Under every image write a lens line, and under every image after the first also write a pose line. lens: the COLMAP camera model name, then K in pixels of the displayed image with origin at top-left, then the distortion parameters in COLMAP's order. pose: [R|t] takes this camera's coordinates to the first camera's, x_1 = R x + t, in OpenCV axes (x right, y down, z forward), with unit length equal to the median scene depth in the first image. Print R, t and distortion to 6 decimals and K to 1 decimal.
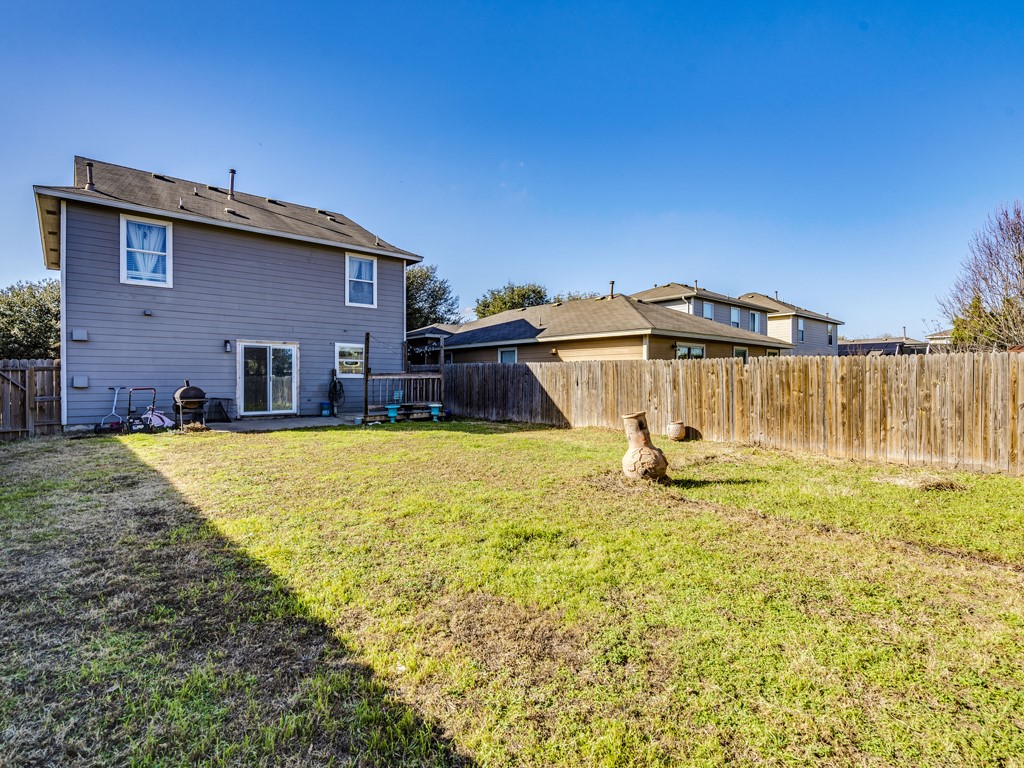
lens RADIAL K [[538.0, 0, 512.0], [0, 538.0, 384.0], [0, 0, 1]] dist [0.002121, 0.000598]
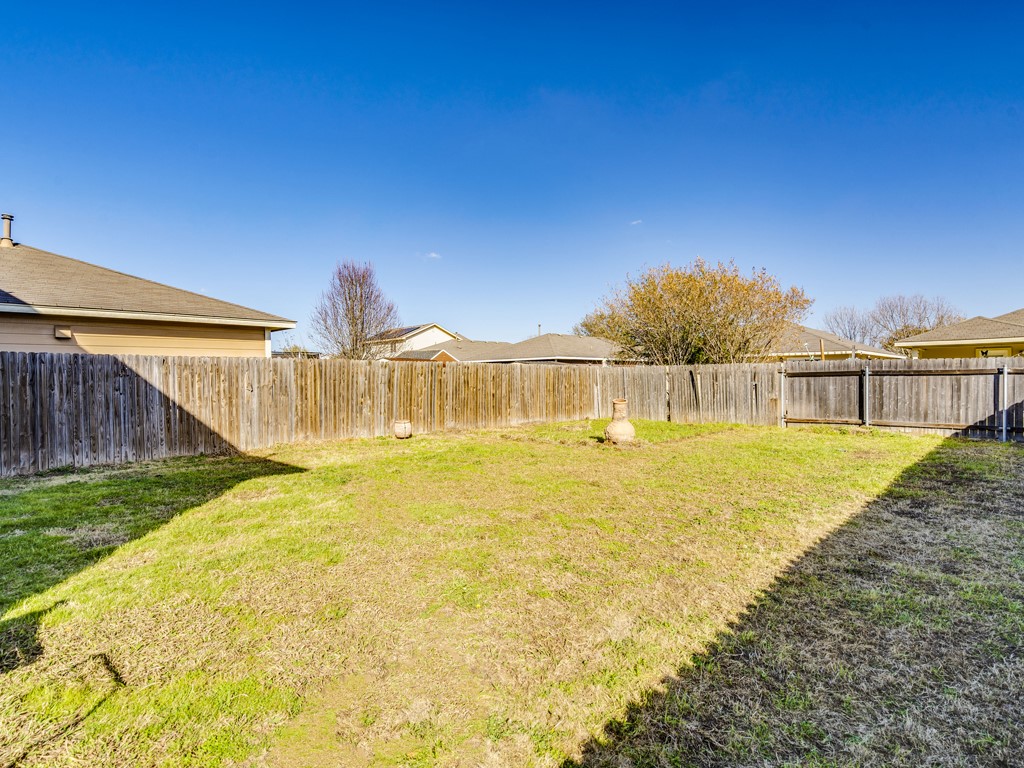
lens RADIAL K [[538.0, 0, 512.0], [0, 538.0, 384.0], [0, 0, 1]] dist [0.002121, 0.000598]
pose [[-0.098393, -0.011302, 0.995083, -0.804993], [0.023718, 0.999625, 0.013699, -0.011173], [-0.994865, 0.024950, -0.098088, 0.944605]]
